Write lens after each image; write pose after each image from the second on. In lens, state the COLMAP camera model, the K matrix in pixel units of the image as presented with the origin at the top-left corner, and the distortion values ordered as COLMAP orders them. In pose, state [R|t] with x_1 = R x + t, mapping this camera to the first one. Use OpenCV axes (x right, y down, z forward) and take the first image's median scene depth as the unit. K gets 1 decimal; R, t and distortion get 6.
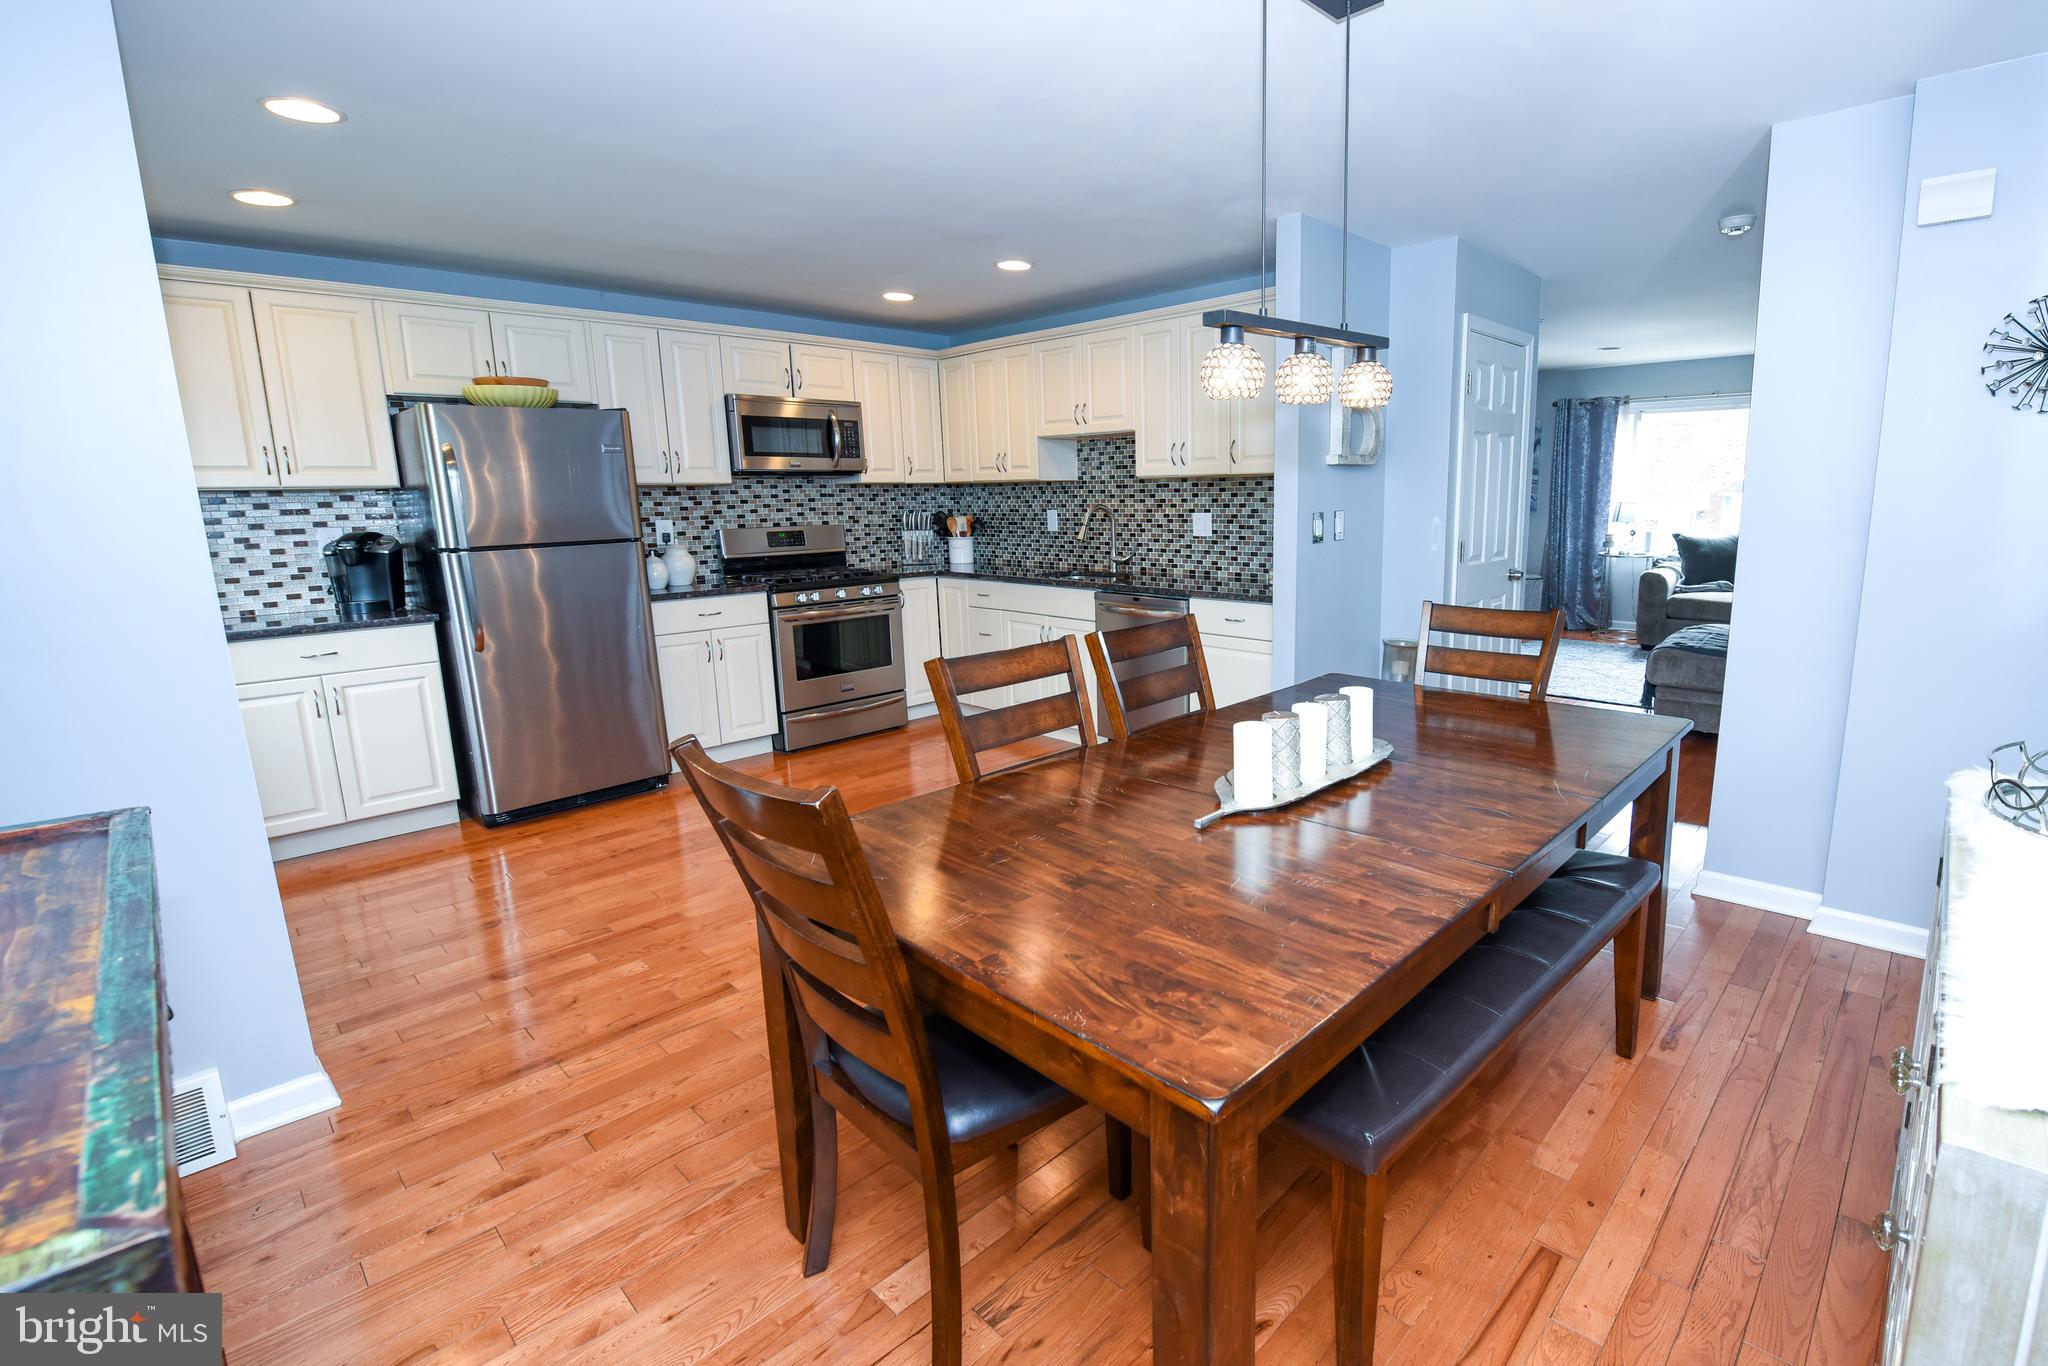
lens RADIAL K [[932.0, 0, 1145.3], [0, 932.0, 658.1], [0, 0, 1]] dist [-0.015972, -0.003846]
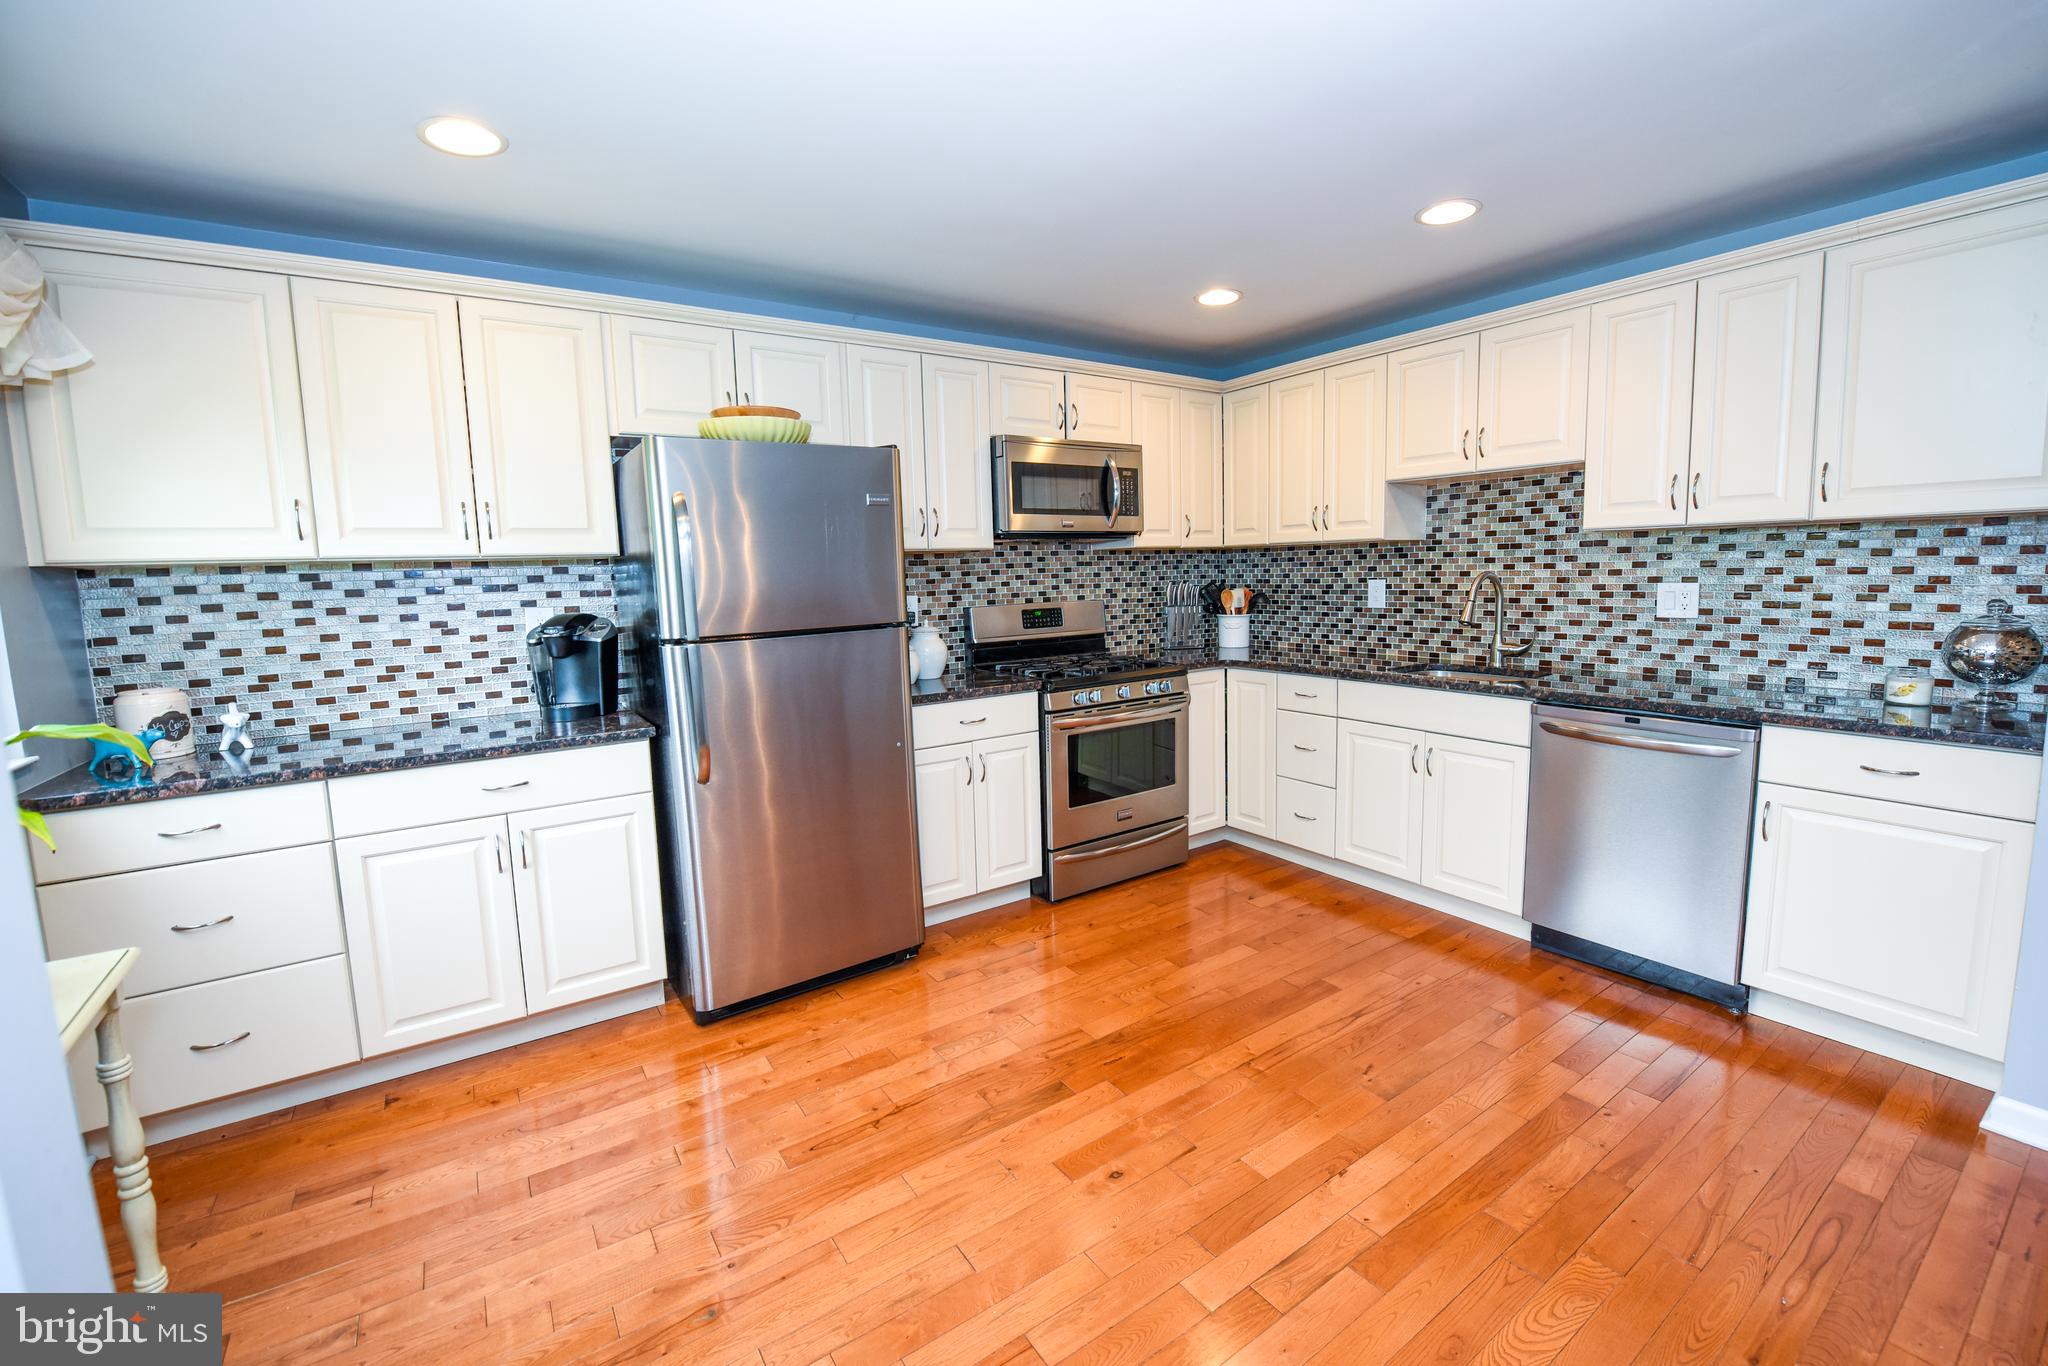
lens RADIAL K [[857.5, 0, 1021.9], [0, 857.5, 662.5], [0, 0, 1]] dist [-0.017414, -0.002217]
pose [[0.968578, 0.014484, -0.248288, -0.242114], [-0.030279, 0.997744, -0.059918, -0.050505], [0.246860, 0.065554, 0.966831, 0.315307]]
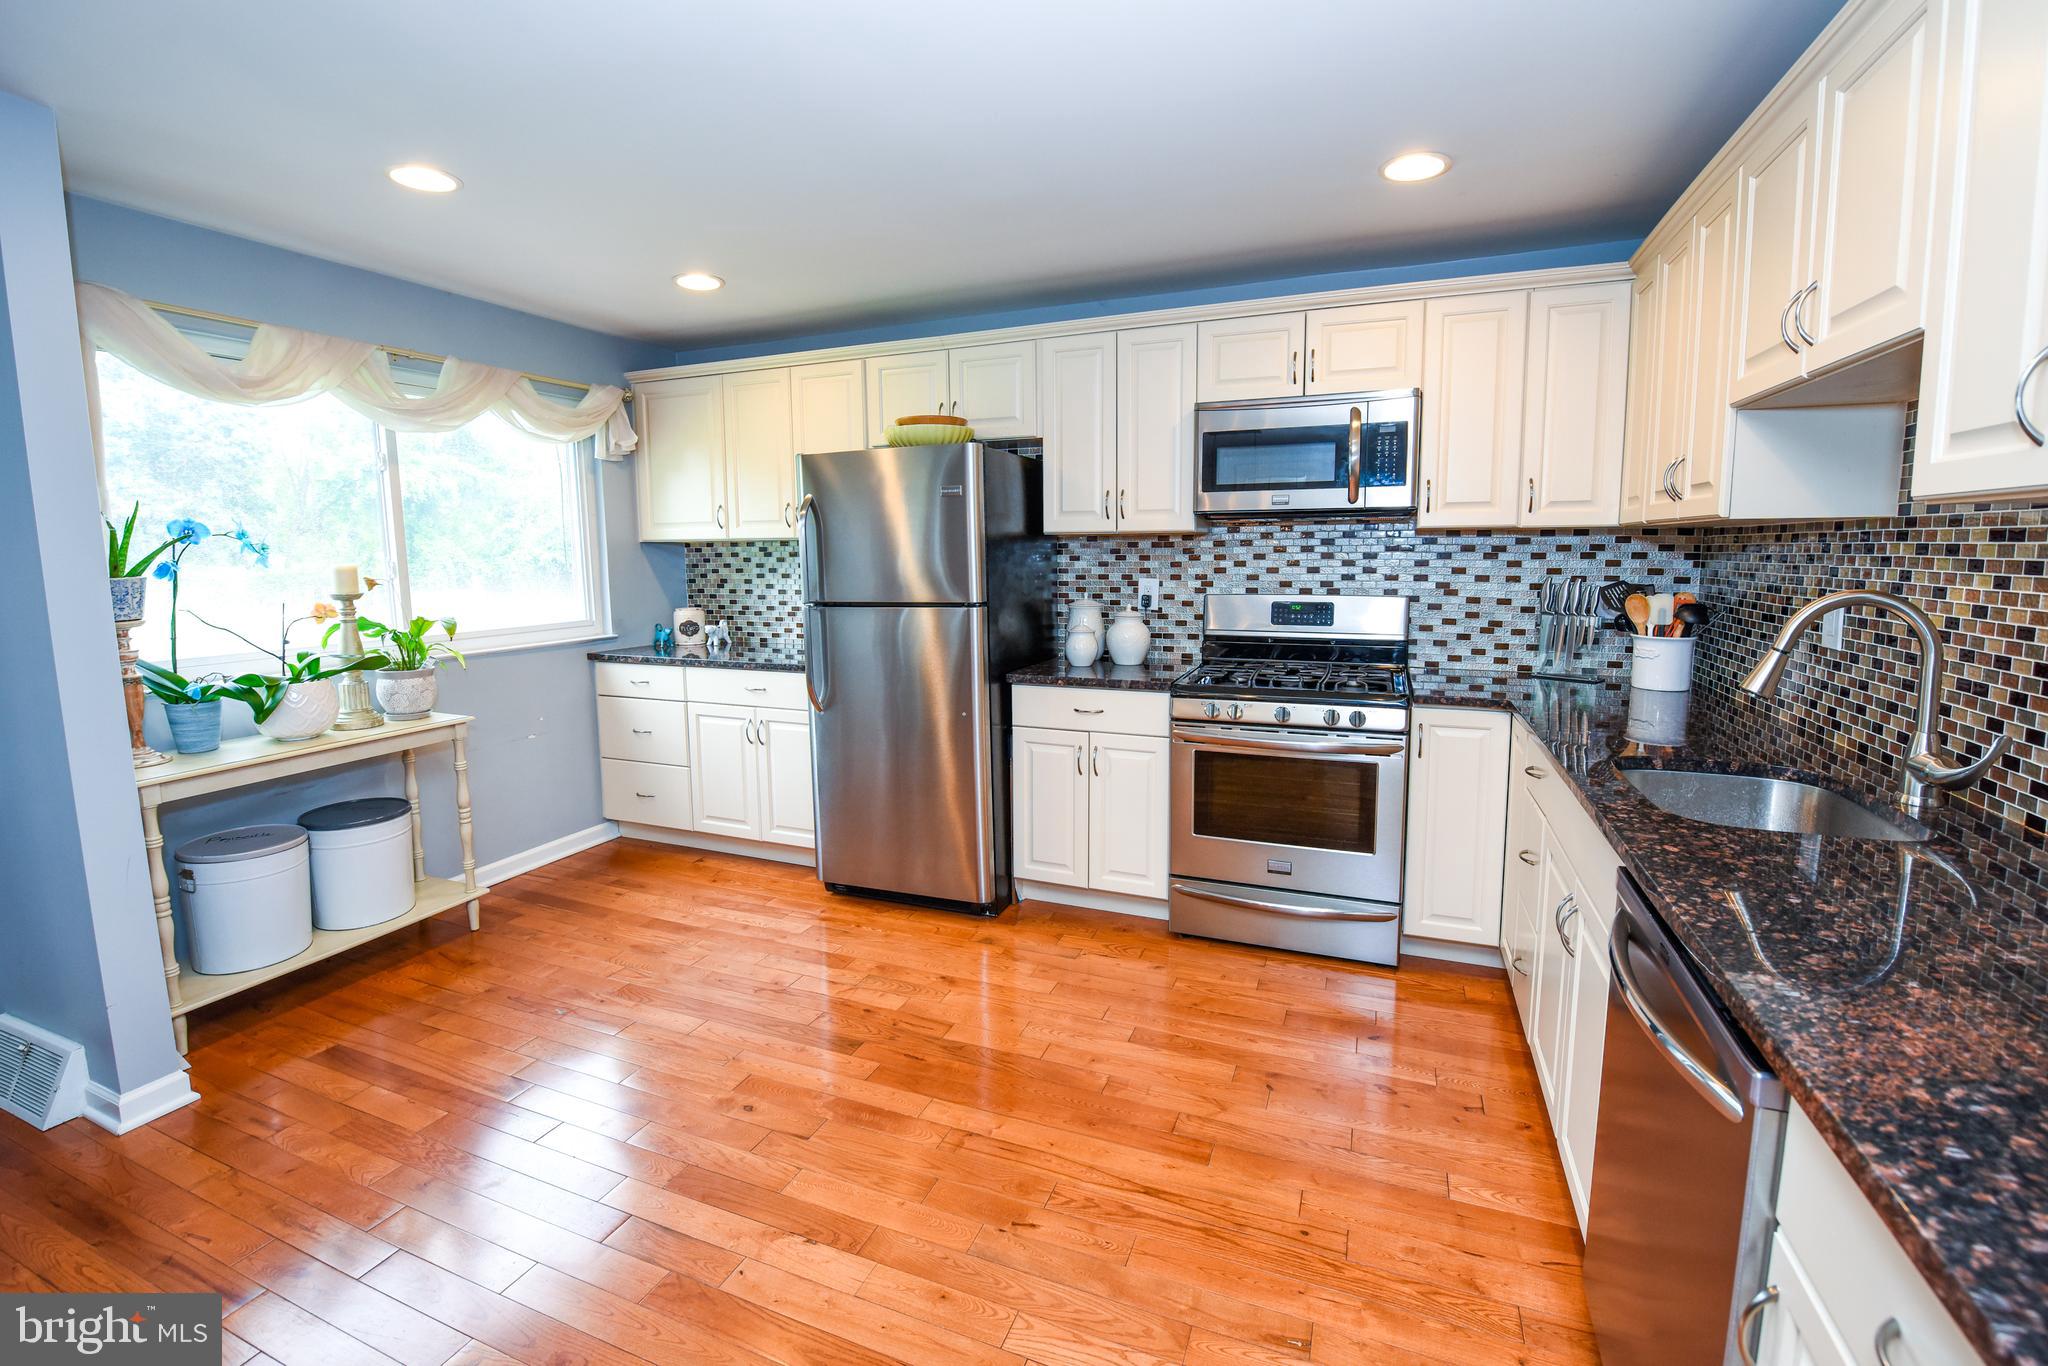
lens RADIAL K [[857.5, 0, 1030.0], [0, 857.5, 653.1], [0, 0, 1]] dist [-0.017414, -0.002217]
pose [[0.335245, 0.123789, -0.933963, 0.134843], [-0.162685, 0.984045, 0.072032, -0.125277], [0.927979, 0.127793, 0.350034, 0.675264]]
